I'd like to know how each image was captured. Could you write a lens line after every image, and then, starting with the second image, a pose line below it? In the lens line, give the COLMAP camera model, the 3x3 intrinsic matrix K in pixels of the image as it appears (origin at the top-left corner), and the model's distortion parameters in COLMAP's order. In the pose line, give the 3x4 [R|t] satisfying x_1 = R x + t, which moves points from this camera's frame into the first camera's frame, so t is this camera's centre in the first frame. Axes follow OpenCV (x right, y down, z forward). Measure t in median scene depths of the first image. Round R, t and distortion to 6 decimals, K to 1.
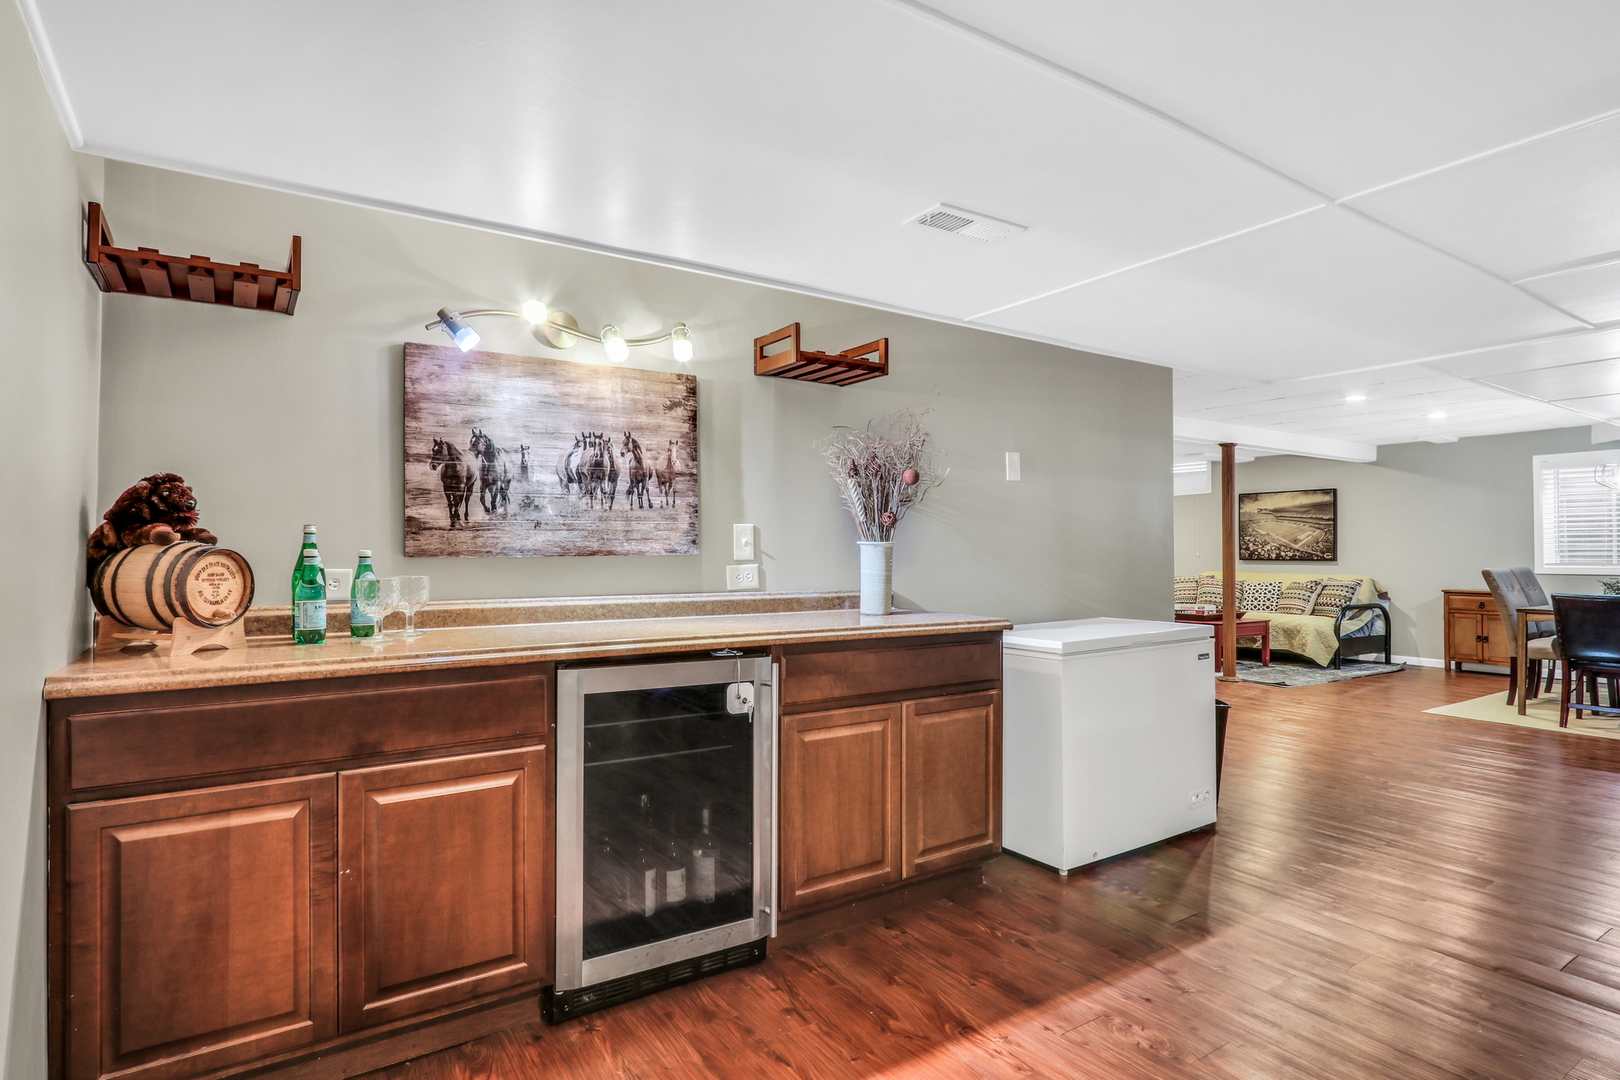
lens RADIAL K [[793.7, 0, 799.5], [0, 793.7, 563.7], [0, 0, 1]] dist [-0.010334, 0.001040]
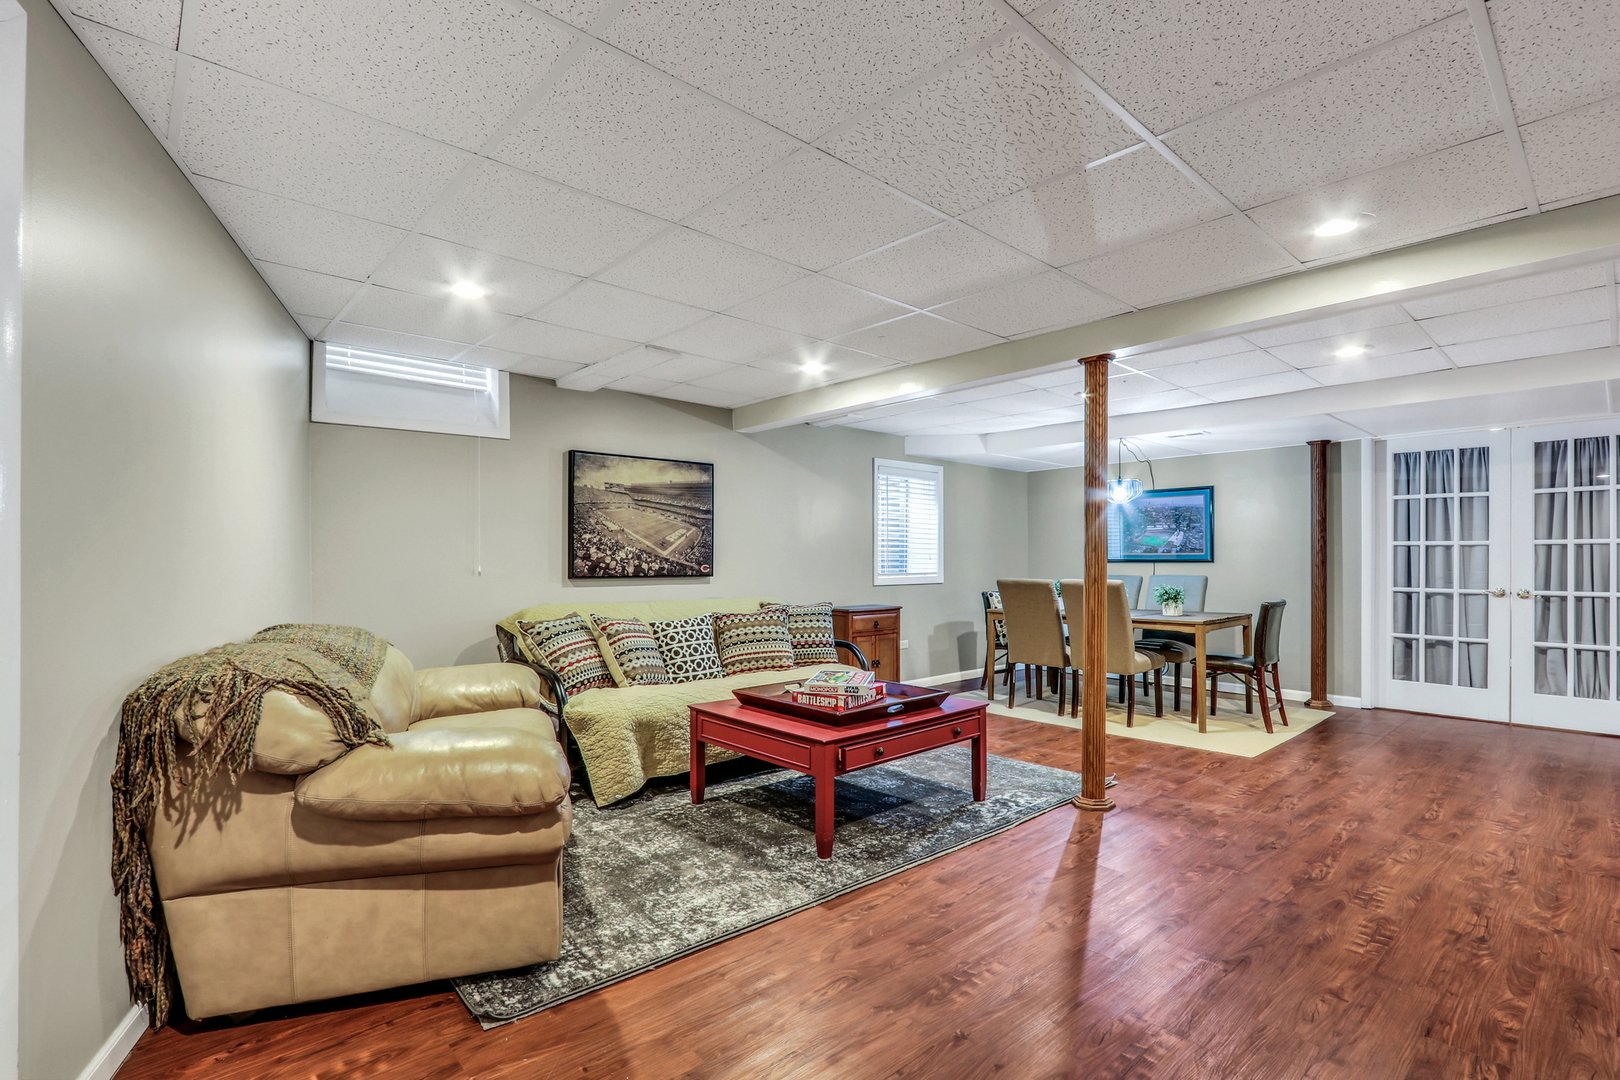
lens RADIAL K [[793.7, 0, 799.5], [0, 793.7, 563.7], [0, 0, 1]] dist [-0.010334, 0.001040]
pose [[-0.151997, -0.002725, 0.988377, 0.024369], [0.014737, 0.999879, 0.005023, -0.015654], [-0.988271, 0.015329, -0.151939, 0.997257]]
